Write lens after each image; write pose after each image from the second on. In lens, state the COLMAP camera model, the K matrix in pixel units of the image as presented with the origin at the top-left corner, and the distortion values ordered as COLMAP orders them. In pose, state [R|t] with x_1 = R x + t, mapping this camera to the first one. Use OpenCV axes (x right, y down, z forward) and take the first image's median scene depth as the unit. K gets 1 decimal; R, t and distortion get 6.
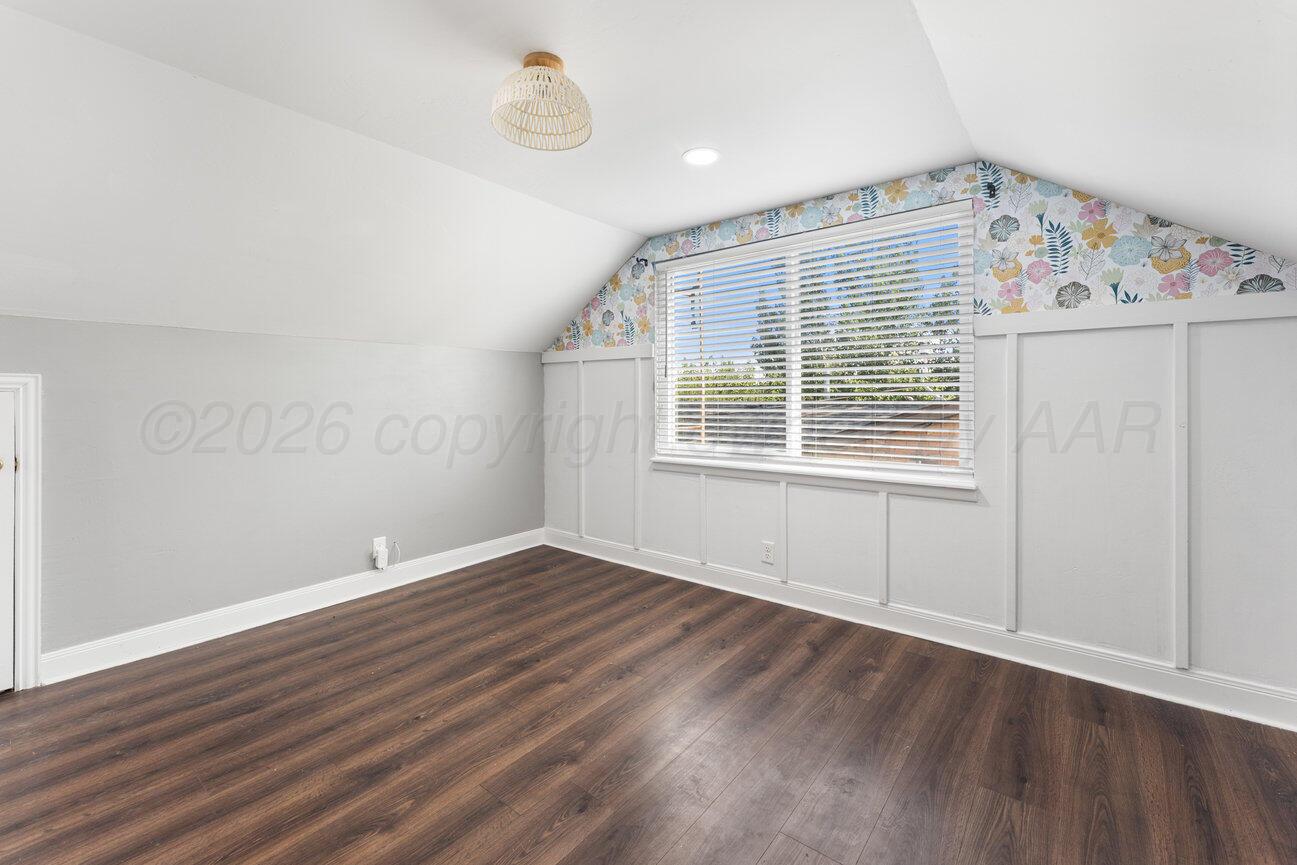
lens RADIAL K [[545.4, 0, 651.1], [0, 545.4, 398.0], [0, 0, 1]] dist [-0.001705, -0.000254]
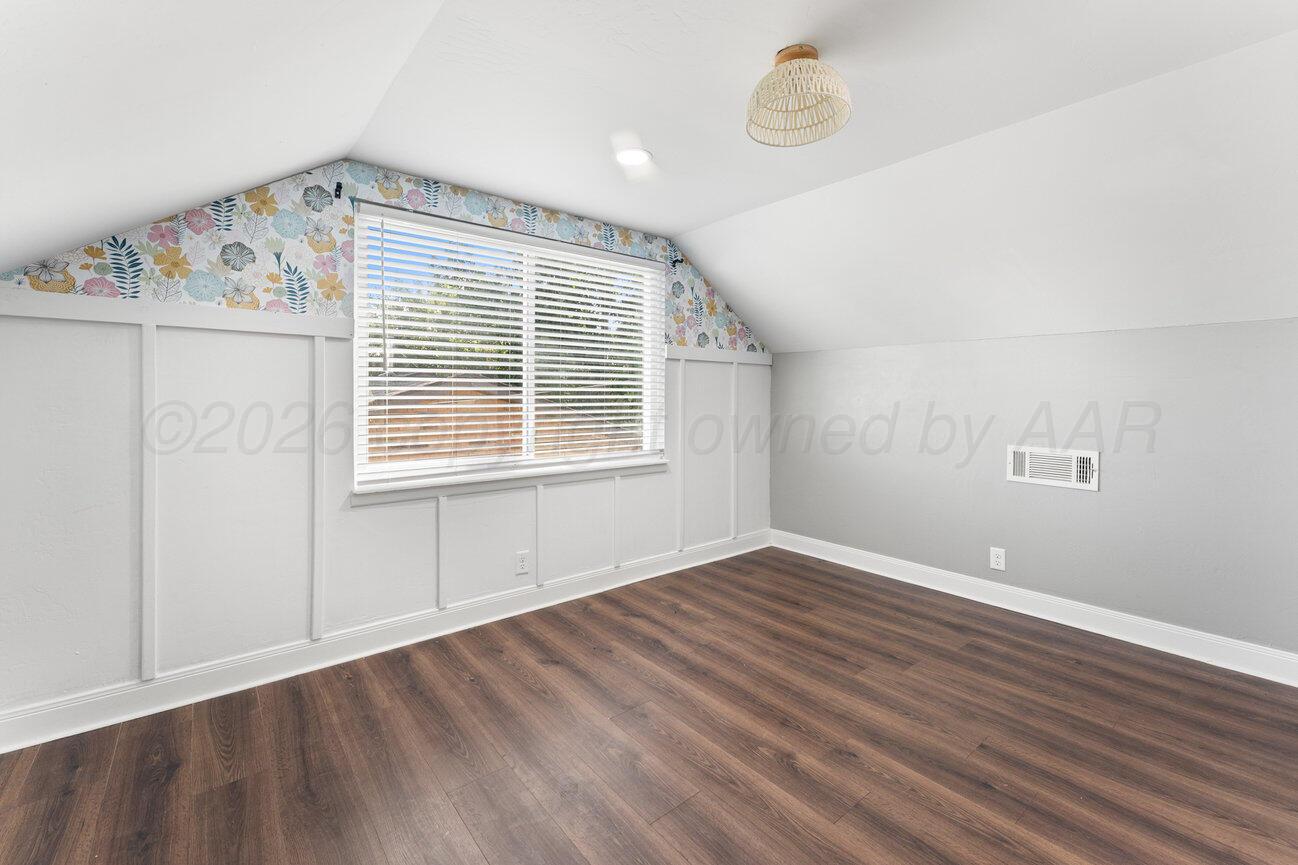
lens RADIAL K [[545.8, 0, 651.6], [0, 545.8, 398.0], [0, 0, 1]] dist [-0.001705, -0.000254]
pose [[0.204932, 0.002919, 0.978772, -0.781135], [-0.003381, 0.999992, -0.002275, -0.002527], [-0.978770, -0.002843, 0.204940, 0.680286]]
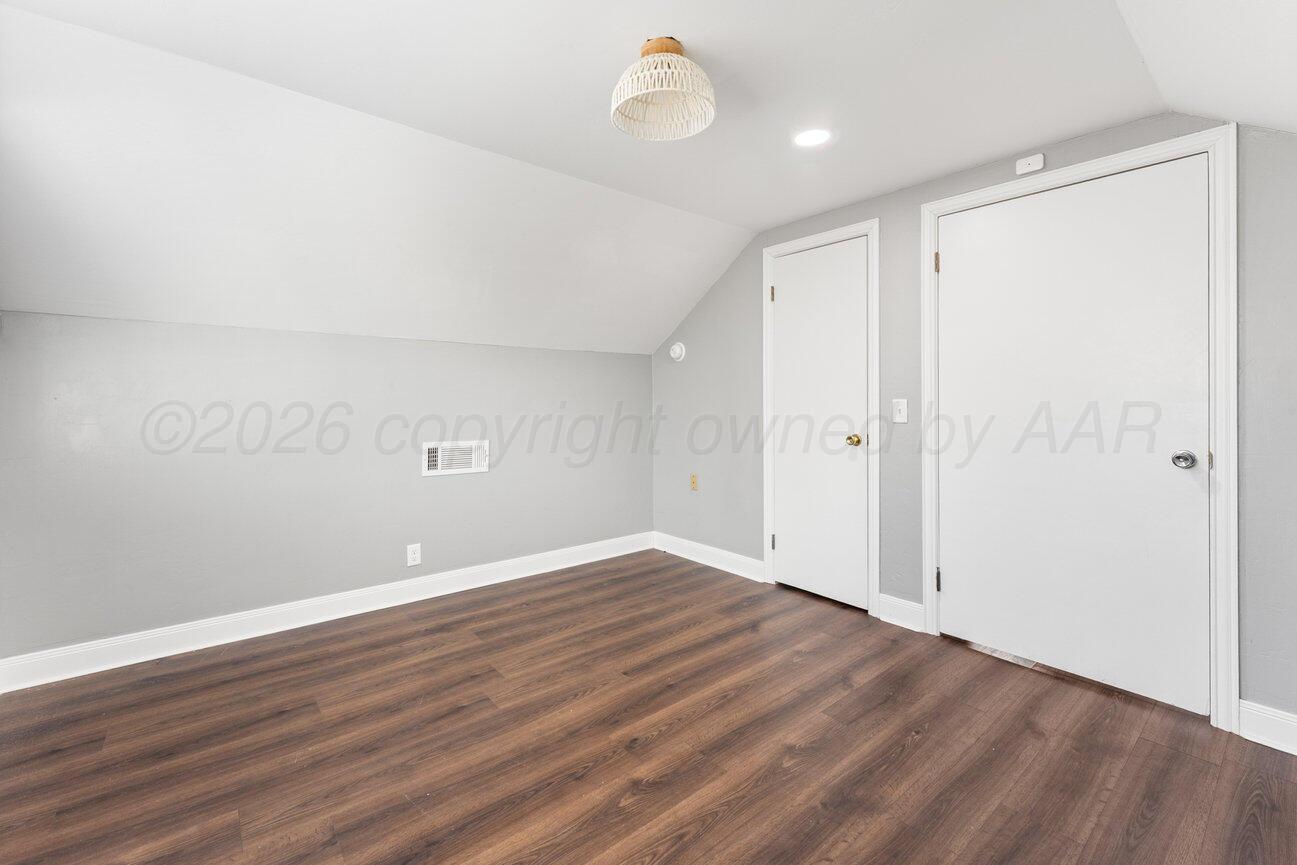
lens RADIAL K [[545.4, 0, 651.1], [0, 545.4, 398.0], [0, 0, 1]] dist [-0.001705, -0.000254]
pose [[-0.978388, 0.006054, 0.206687, -0.239600], [0.006250, 0.999980, 0.000298, -0.002438], [-0.206682, 0.001583, -0.978407, 1.249231]]
